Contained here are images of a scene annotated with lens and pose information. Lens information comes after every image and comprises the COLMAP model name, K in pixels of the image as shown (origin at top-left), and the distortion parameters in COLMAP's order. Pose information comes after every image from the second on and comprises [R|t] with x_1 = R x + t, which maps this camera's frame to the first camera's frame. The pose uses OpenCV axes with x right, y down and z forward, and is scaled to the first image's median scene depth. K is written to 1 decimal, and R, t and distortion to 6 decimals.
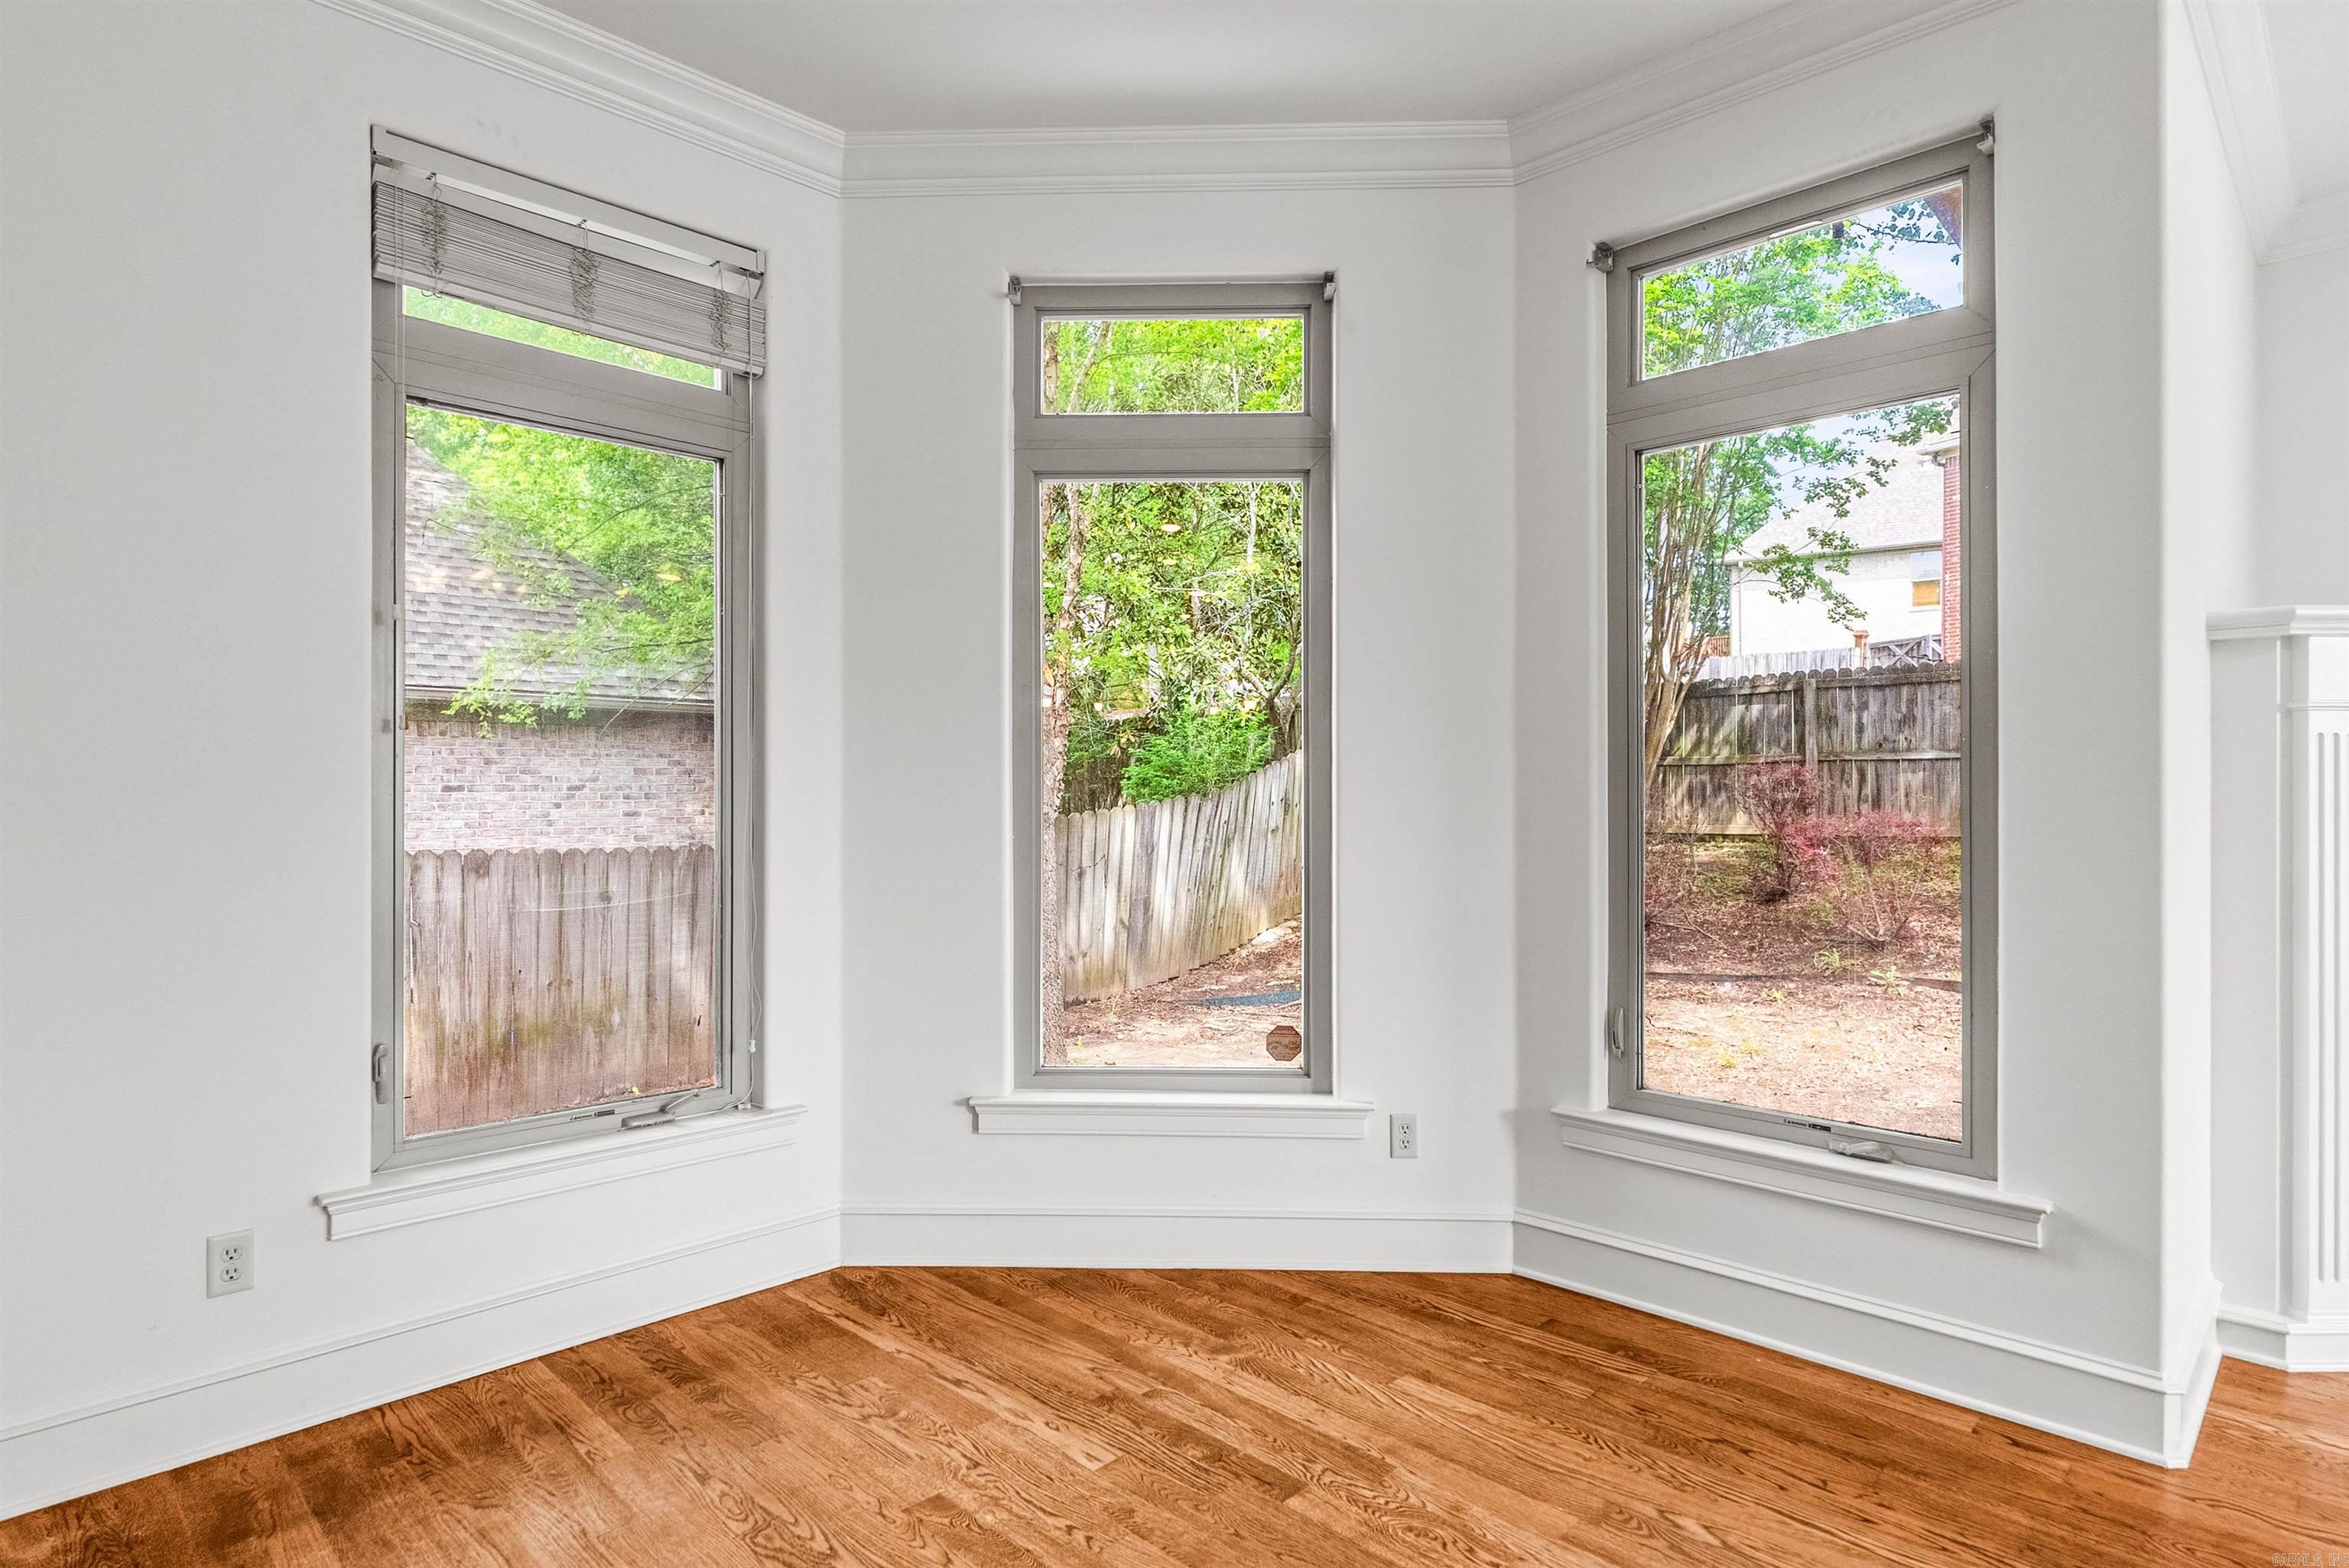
lens RADIAL K [[1269.2, 0, 1182.3], [0, 1269.2, 792.8], [0, 0, 1]] dist [0.002048, 0.000578]
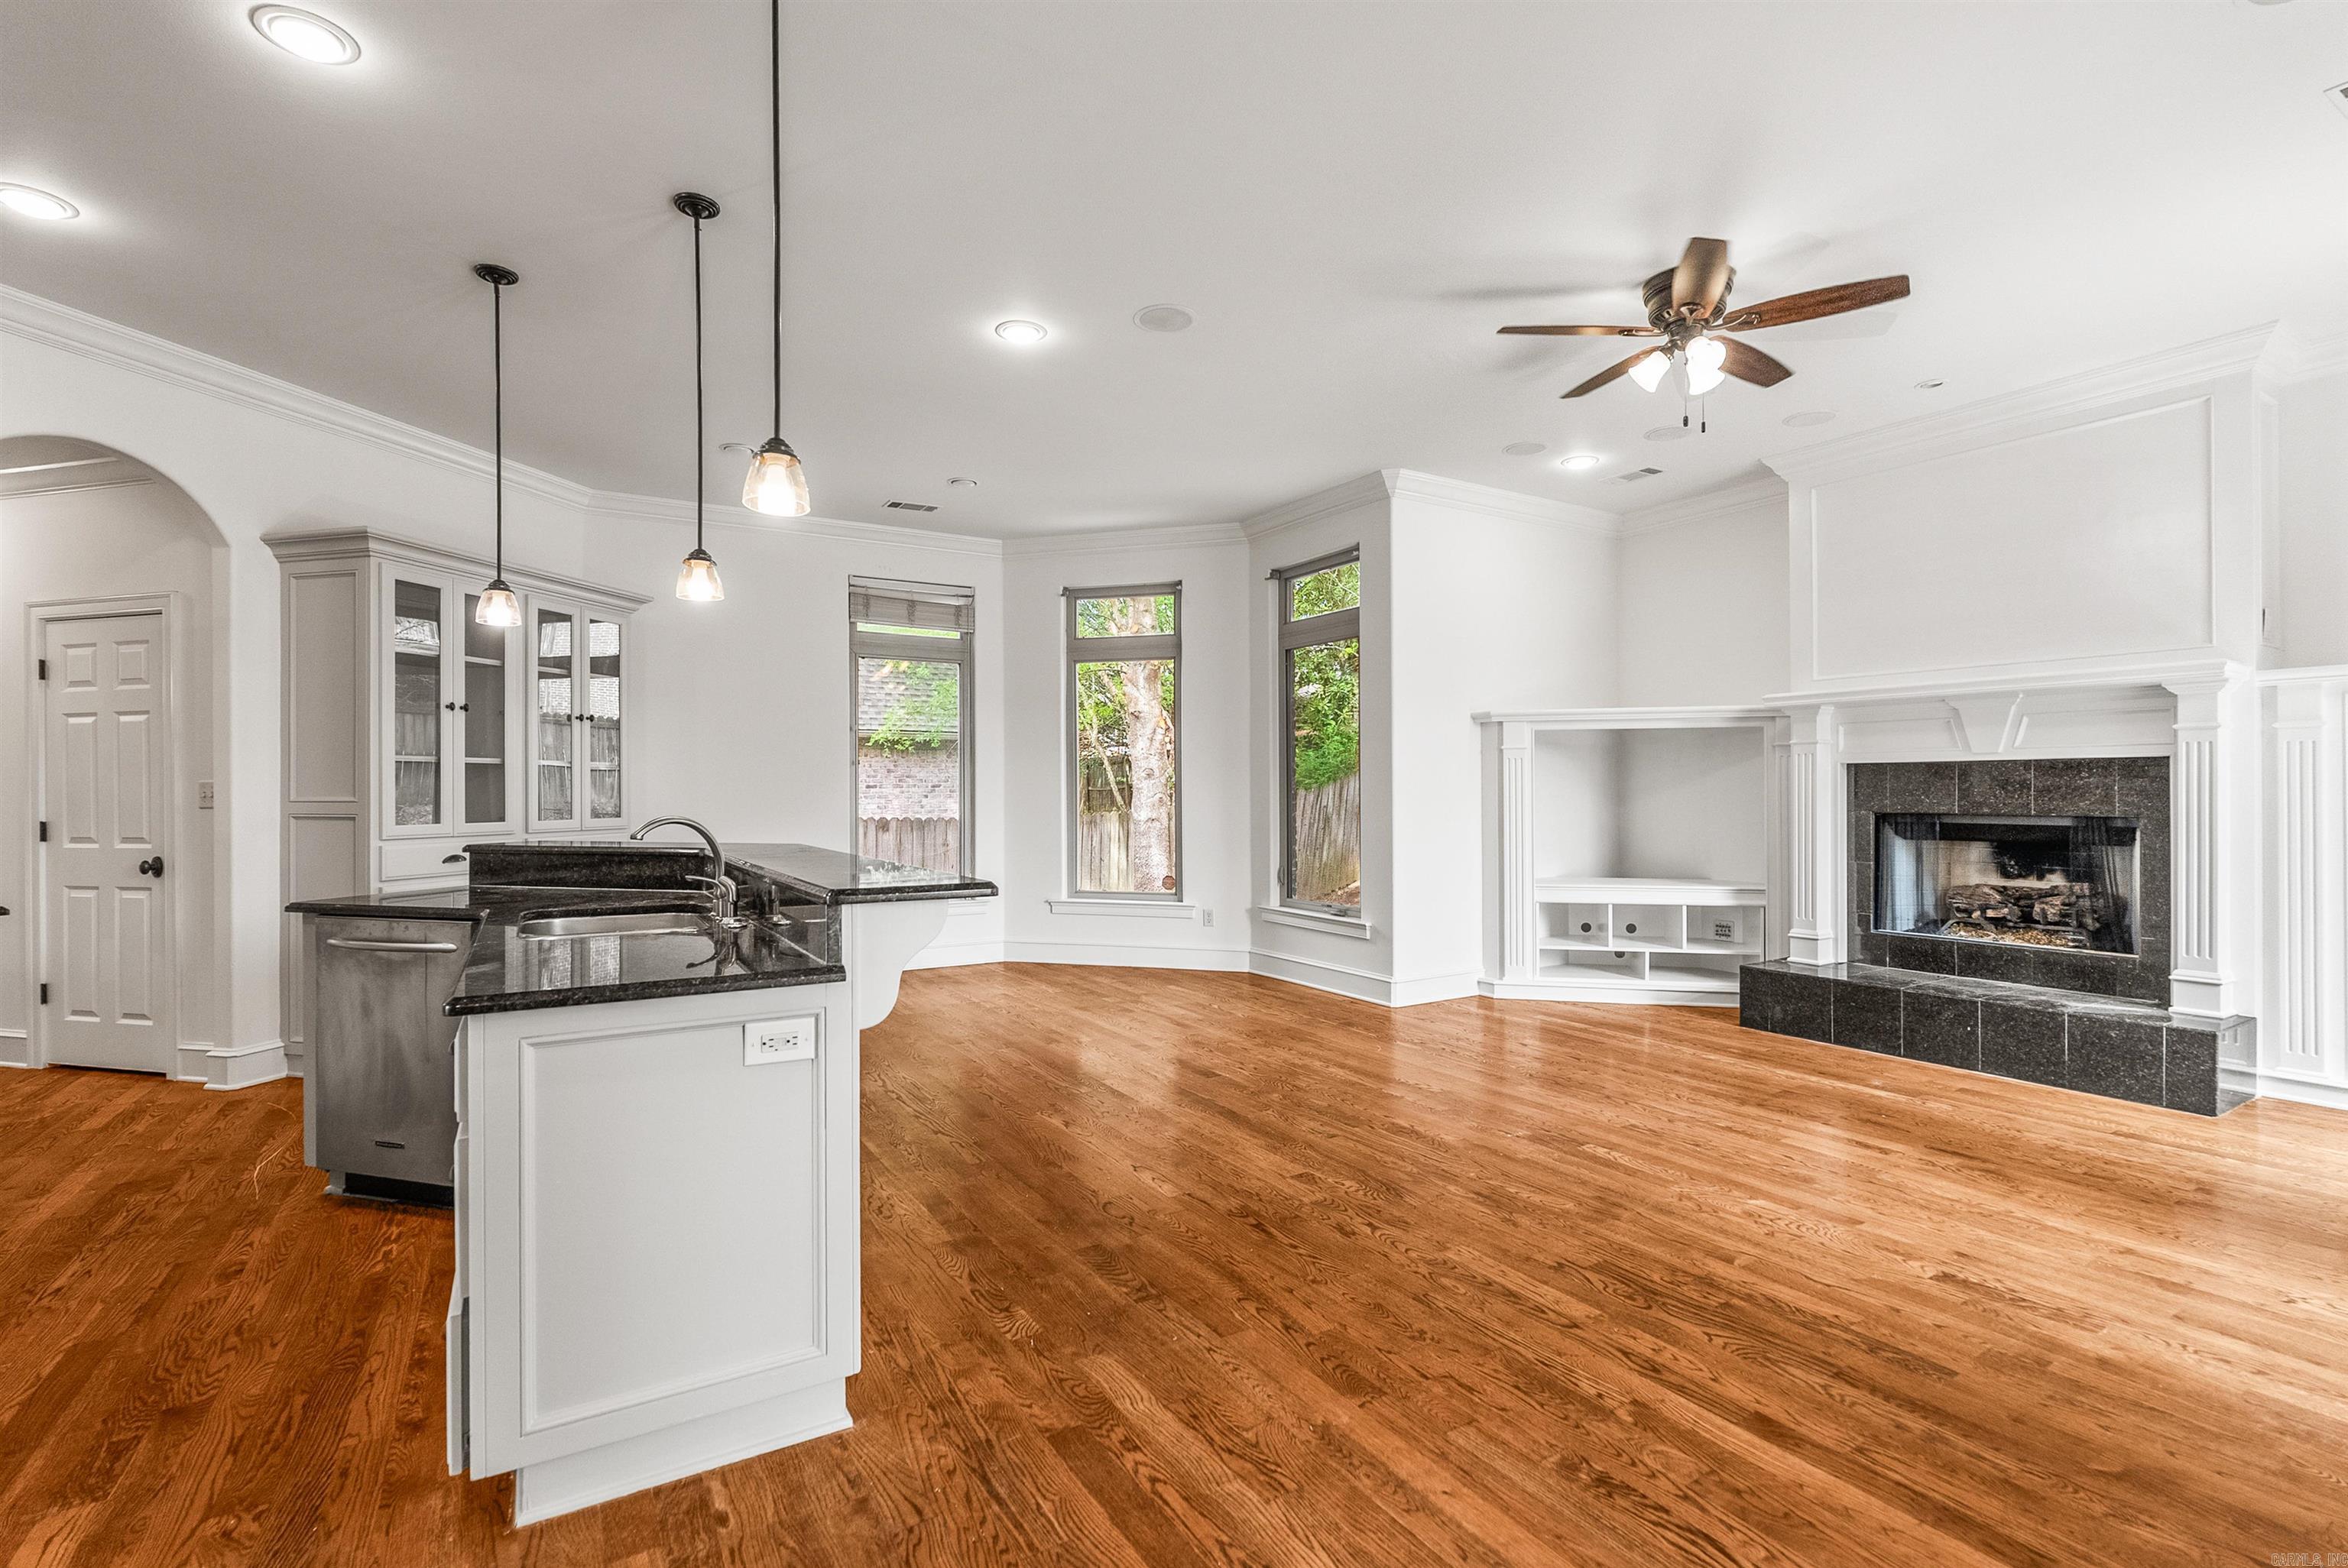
lens RADIAL K [[1052.1, 0, 1168.7], [0, 1052.1, 791.8], [0, 0, 1]] dist [-0.010377, 0.000497]
pose [[0.970141, -0.002421, -0.242529, 0.613293], [0.002540, 0.999997, 0.000175, 0.017001], [0.242528, -0.000786, 0.970144, -1.074688]]
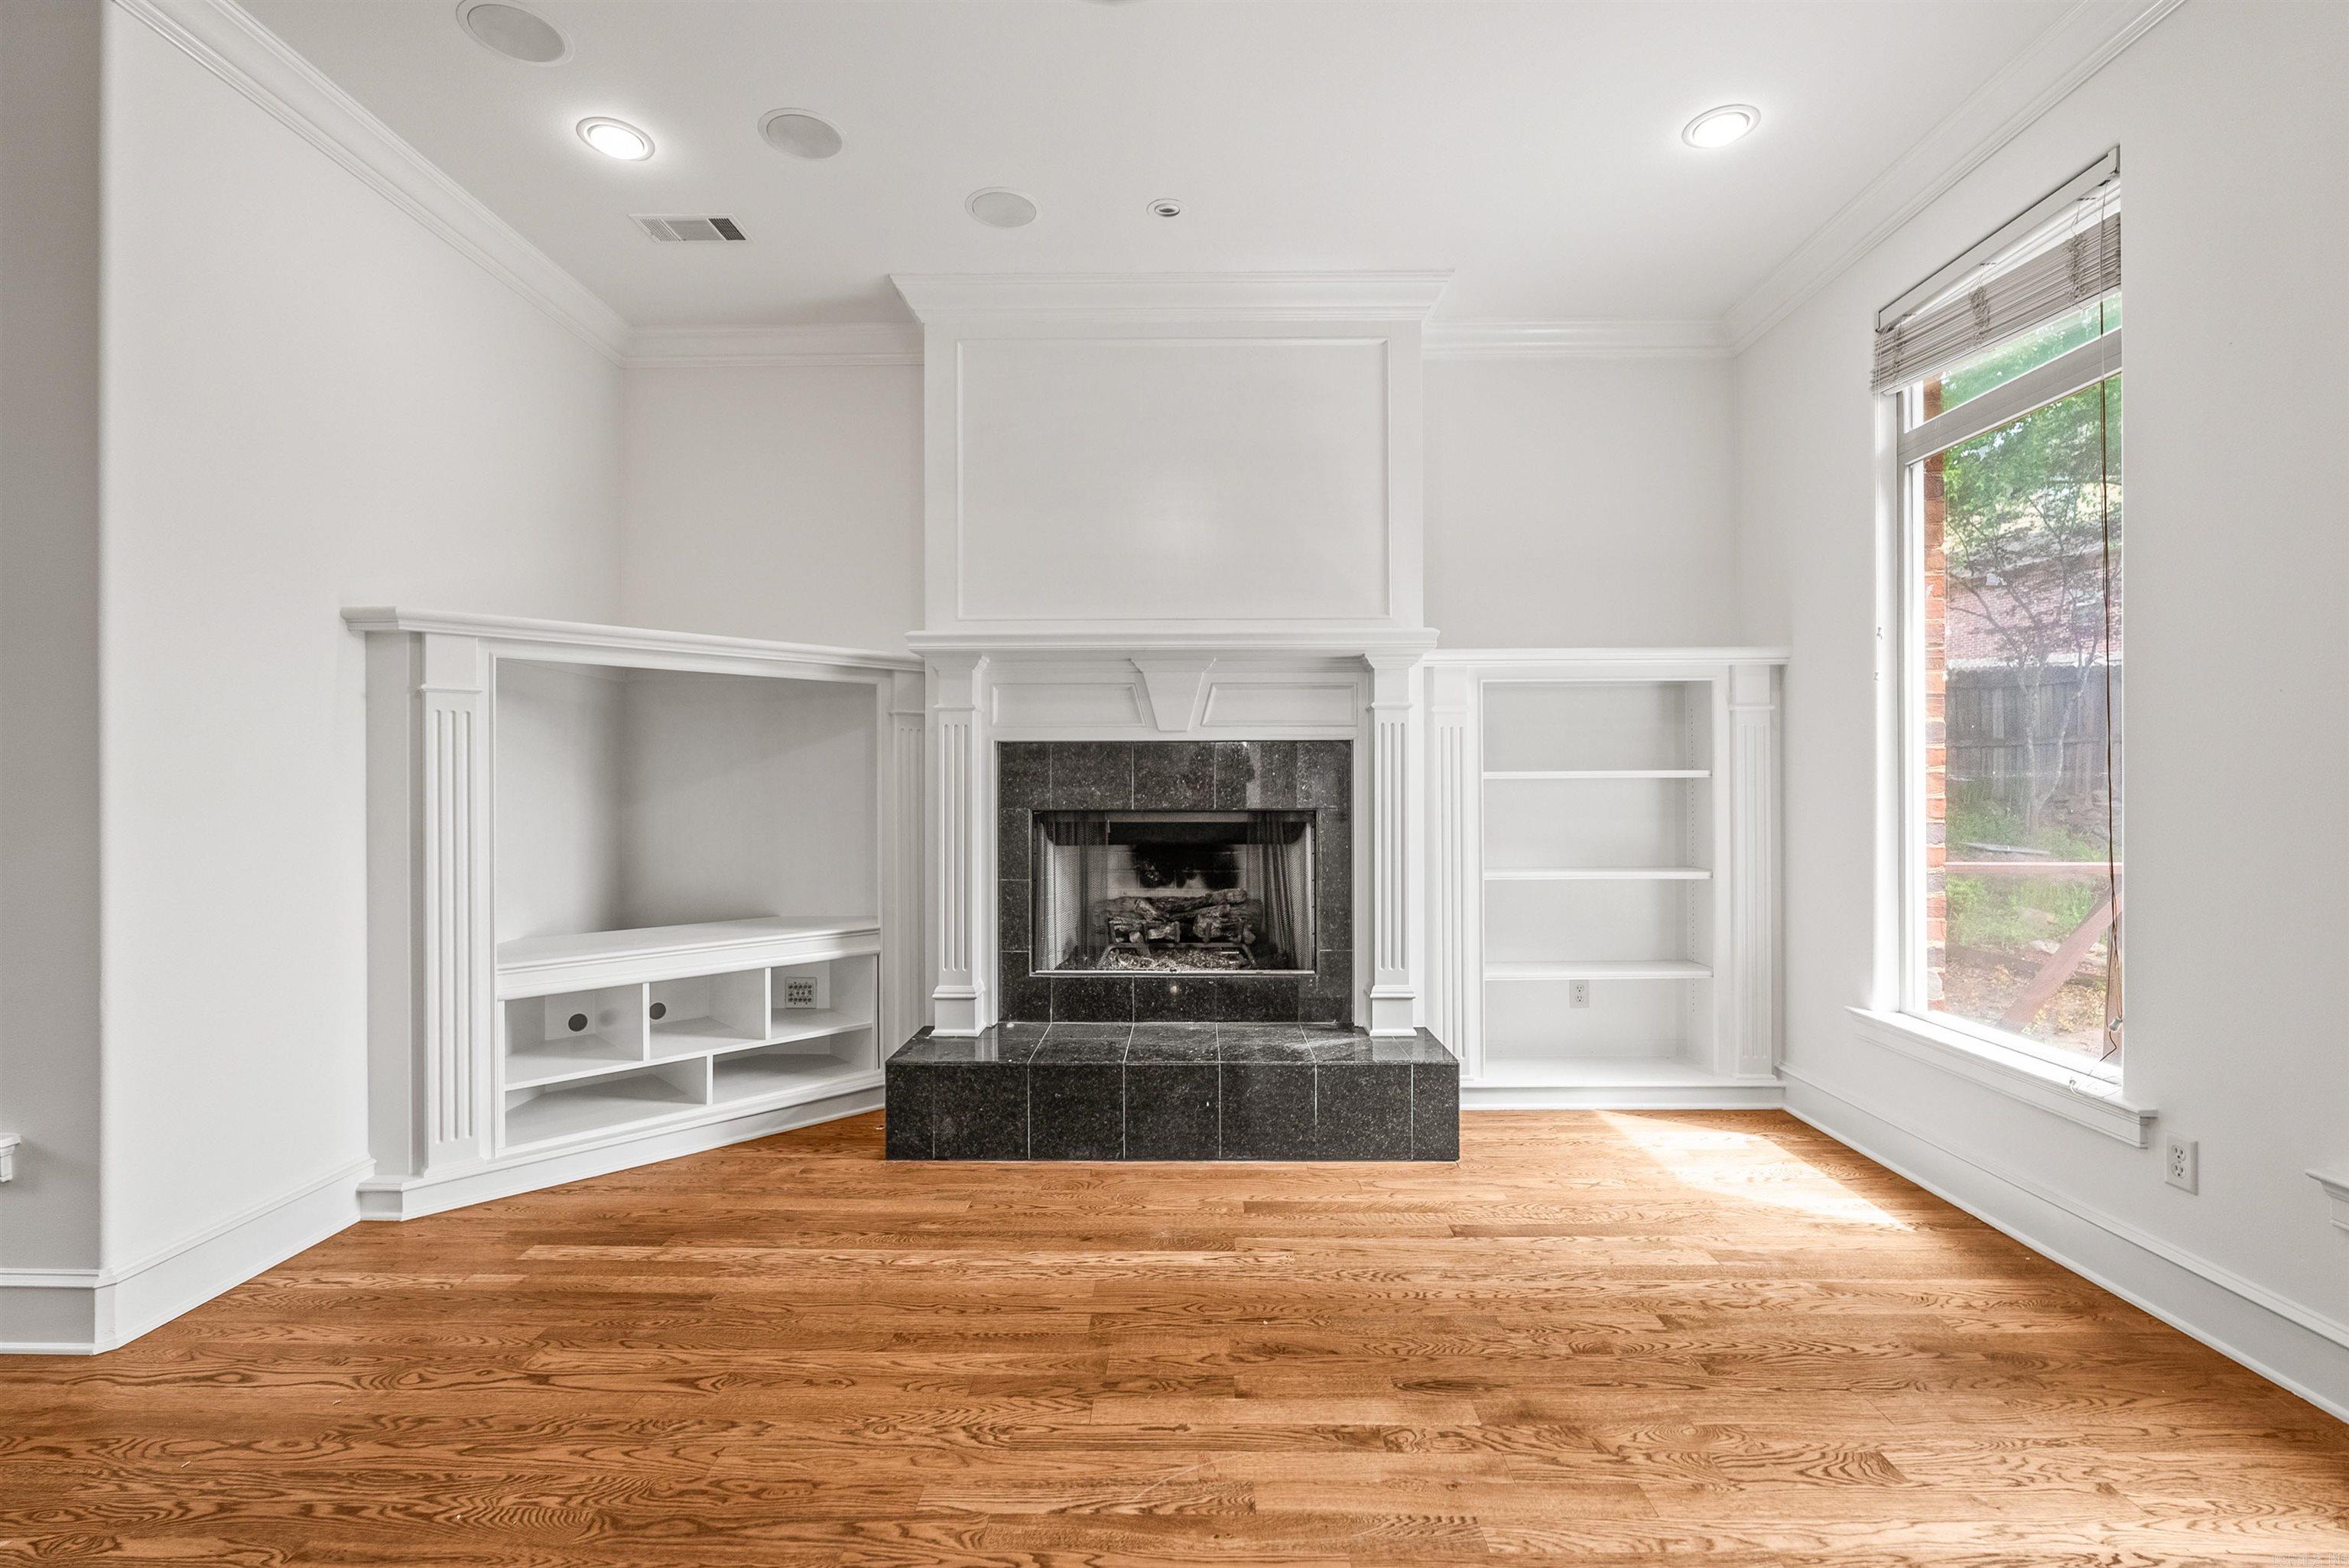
lens RADIAL K [[1052.6, 0, 1179.7], [0, 1052.6, 778.7], [0, 0, 1]] dist [-0.010377, 0.000497]
pose [[0.716786, 0.003212, 0.697286, 0.578586], [0.003500, 0.999960, -0.008205, 0.026771], [-0.697284, 0.008322, 0.716747, -0.223217]]
